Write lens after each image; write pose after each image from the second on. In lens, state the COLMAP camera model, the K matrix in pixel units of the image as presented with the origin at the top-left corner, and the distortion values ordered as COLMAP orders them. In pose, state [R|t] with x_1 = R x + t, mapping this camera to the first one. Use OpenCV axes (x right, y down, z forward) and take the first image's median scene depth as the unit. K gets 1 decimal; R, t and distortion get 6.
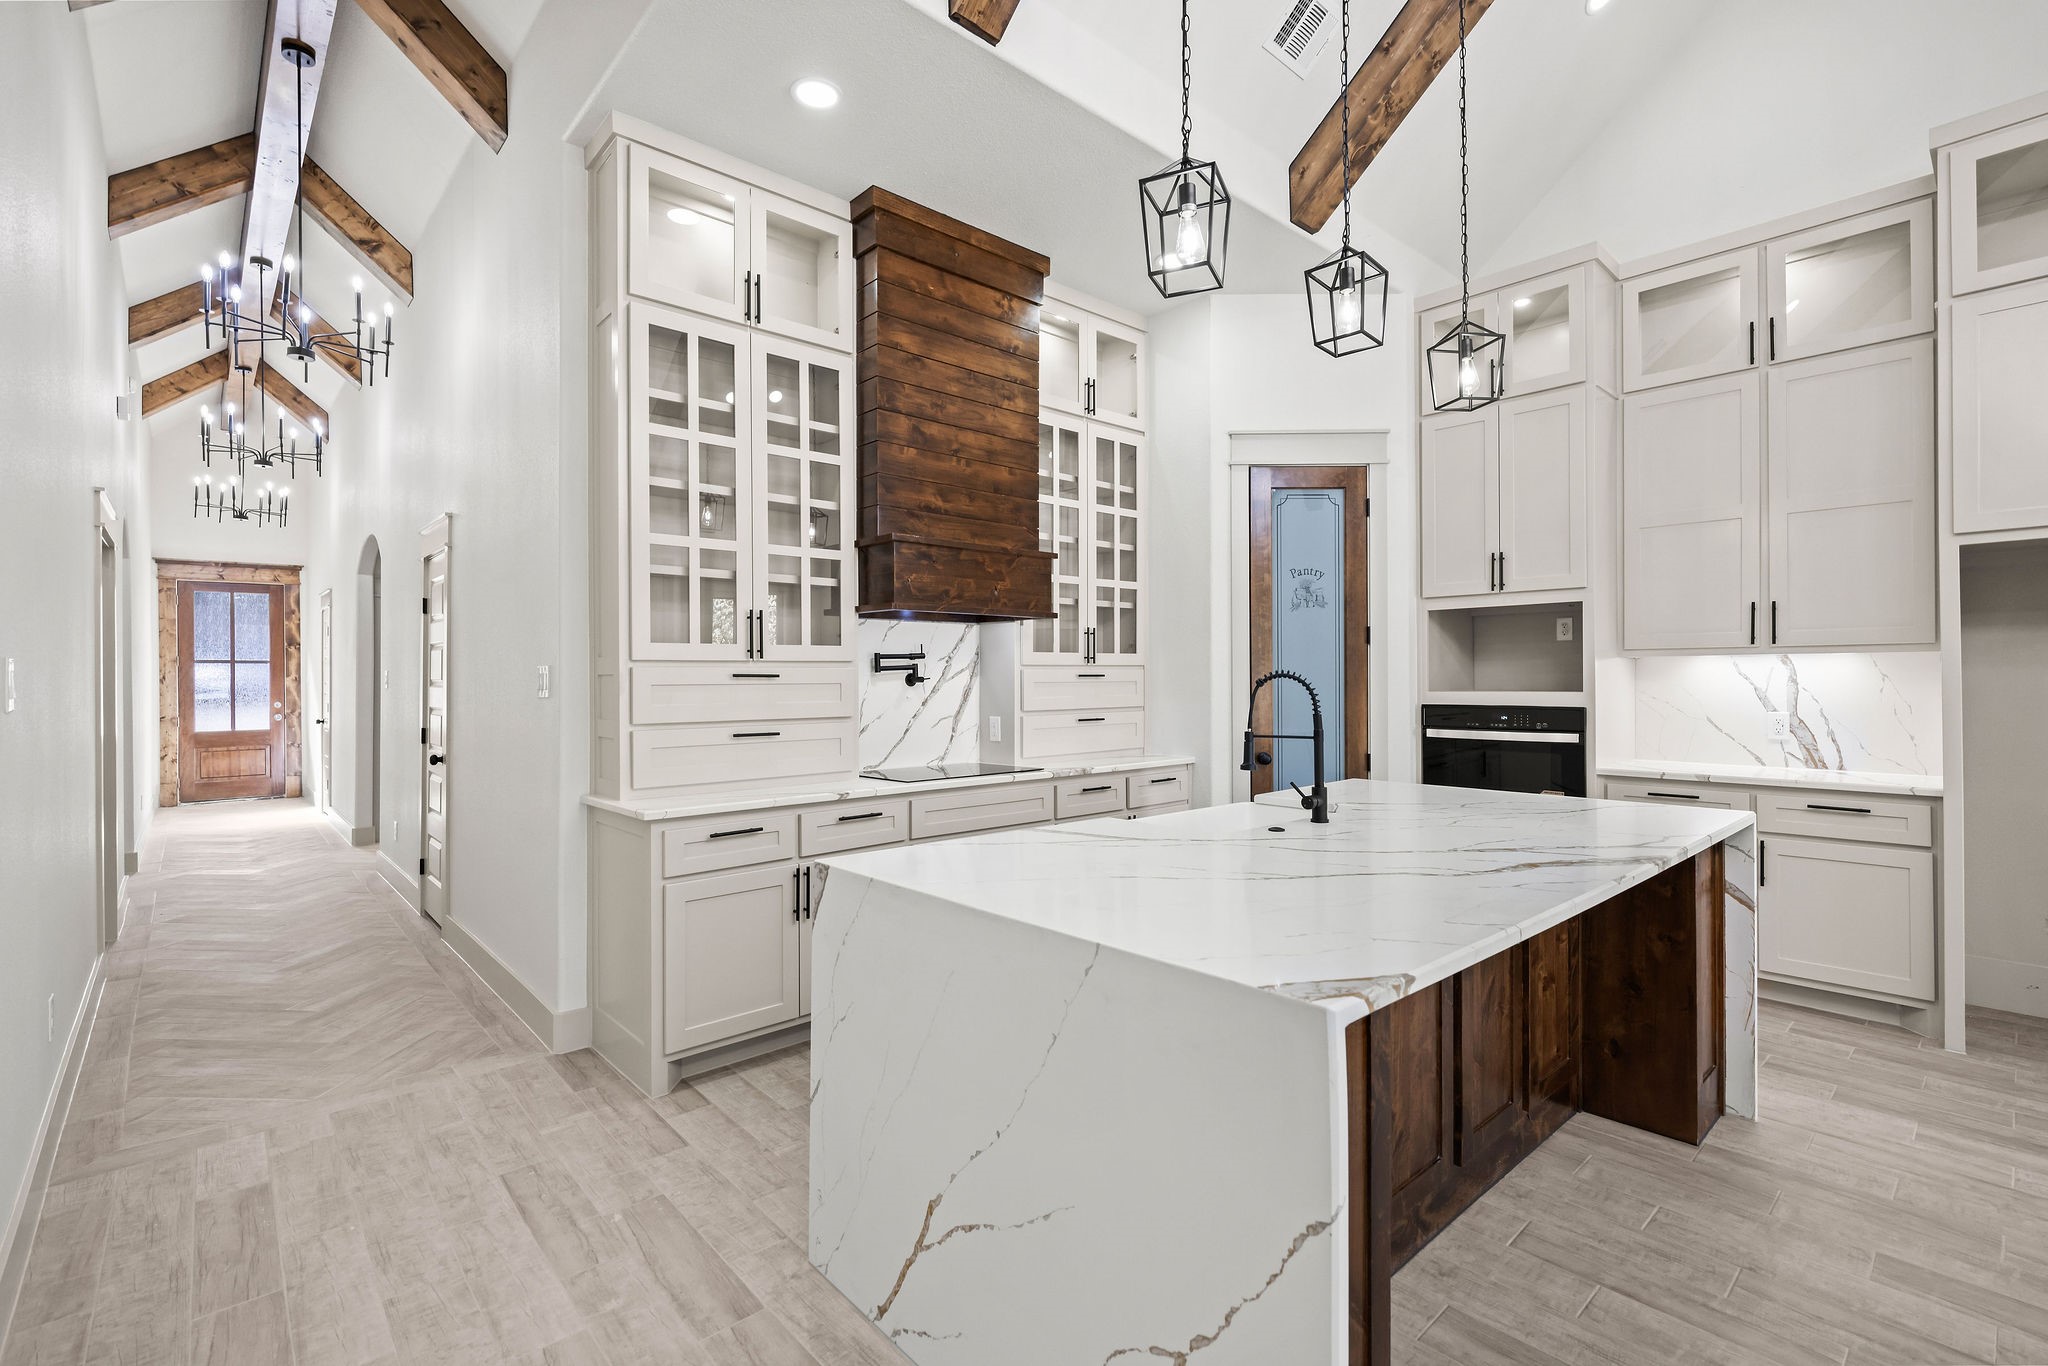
lens RADIAL K [[921.3, 0, 1029.6], [0, 921.3, 673.7], [0, 0, 1]] dist [-0.000294, -0.002691]
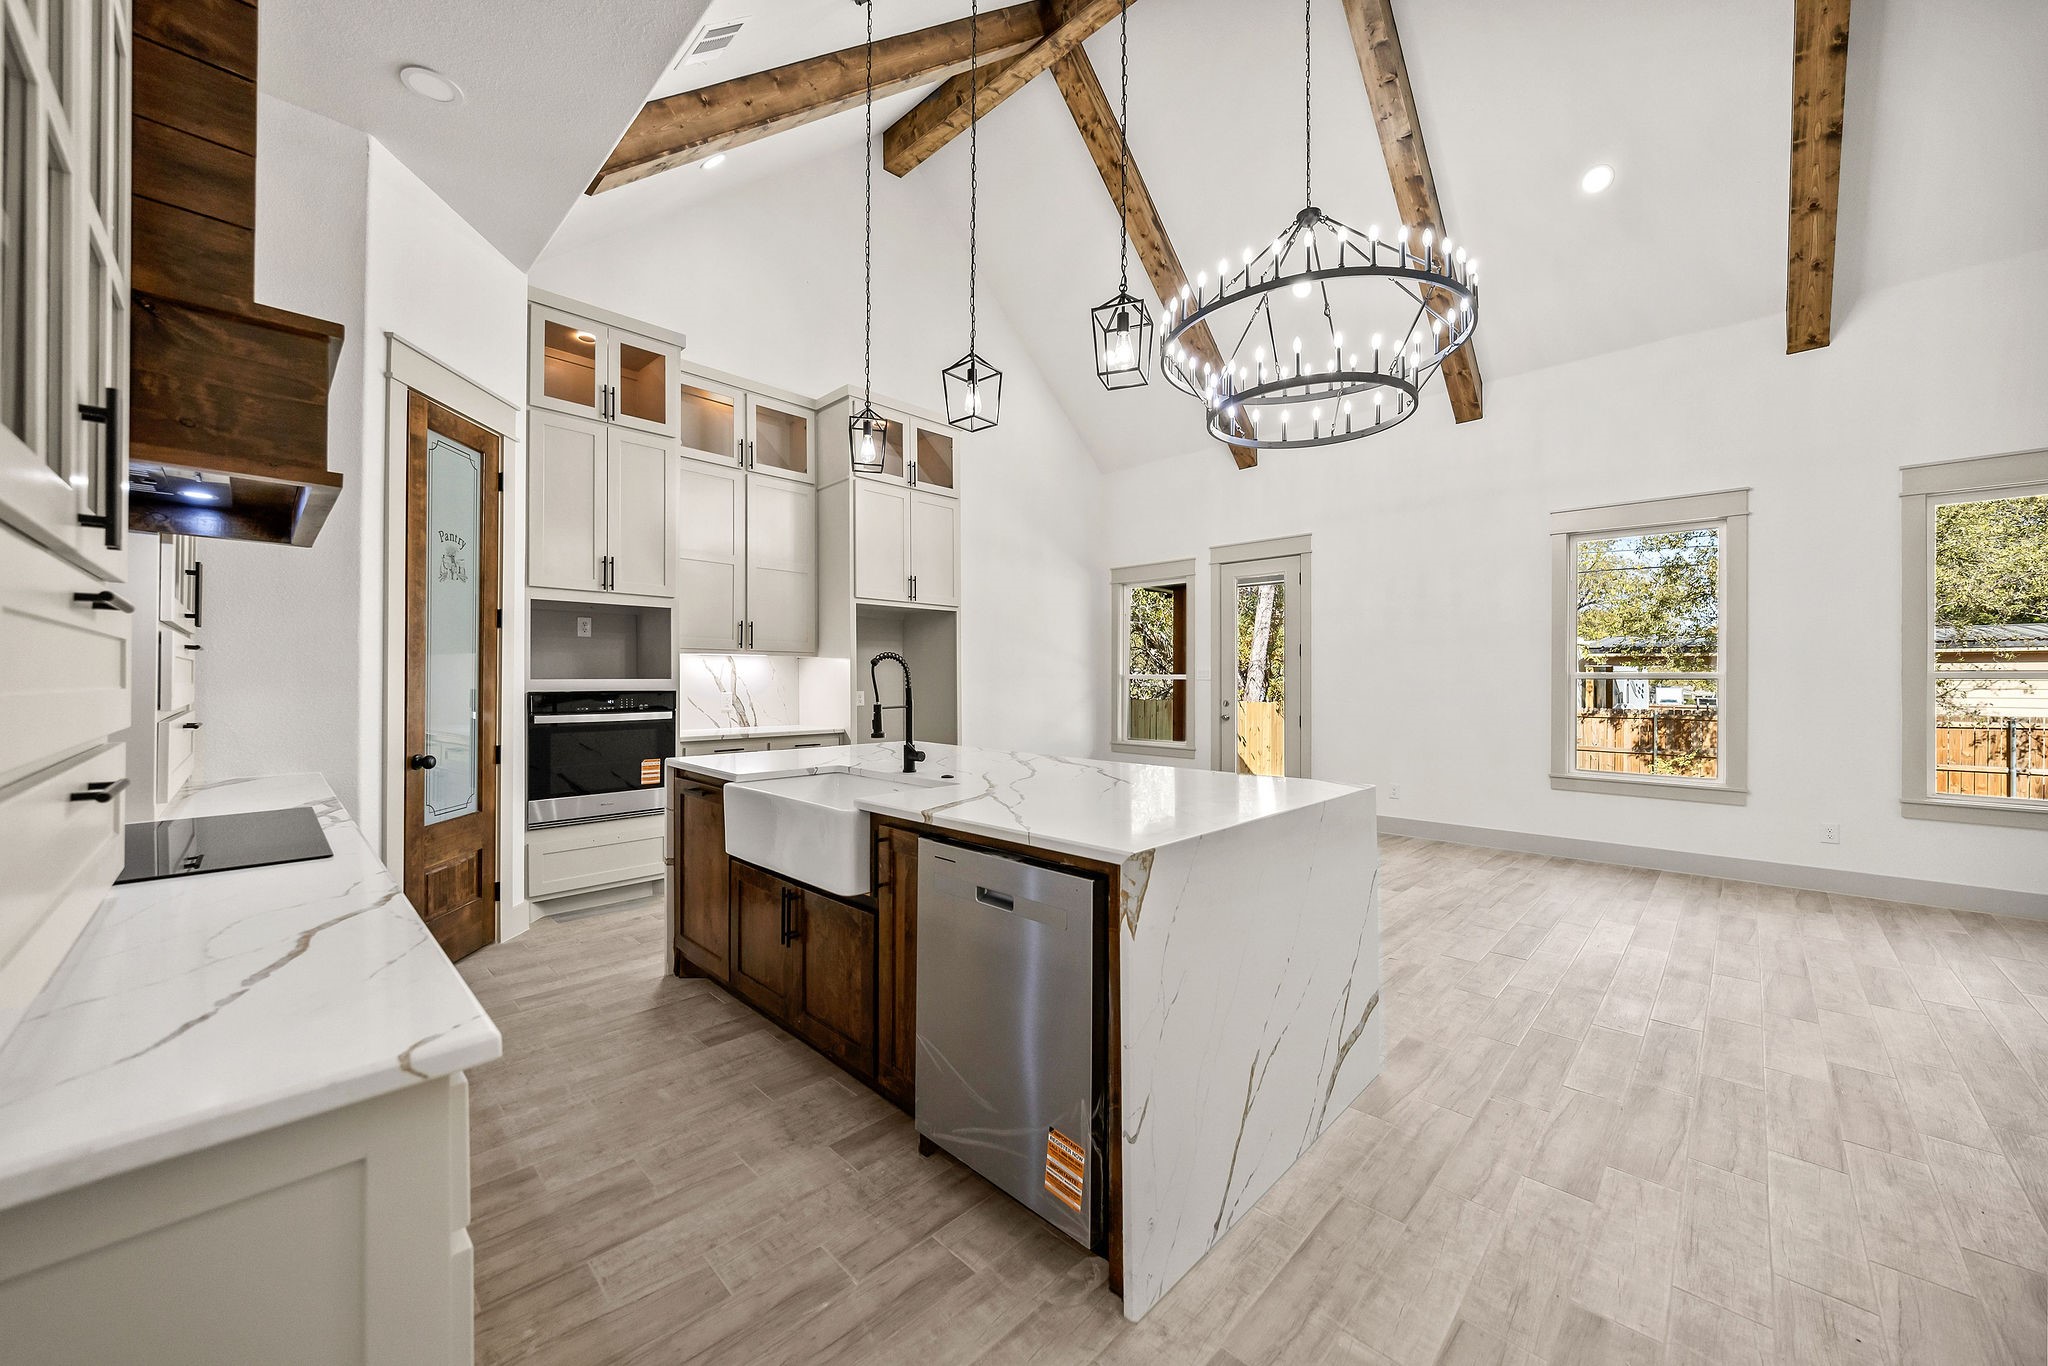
lens RADIAL K [[738.6, 0, 1015.4], [0, 738.6, 683.3], [0, 0, 1]] dist [-0.007092, -0.001775]
pose [[-0.052164, -0.000126, 0.998639, -0.479895], [-0.005608, 0.999984, -0.000167, 0.024596], [-0.998623, -0.005609, -0.052164, 0.605857]]
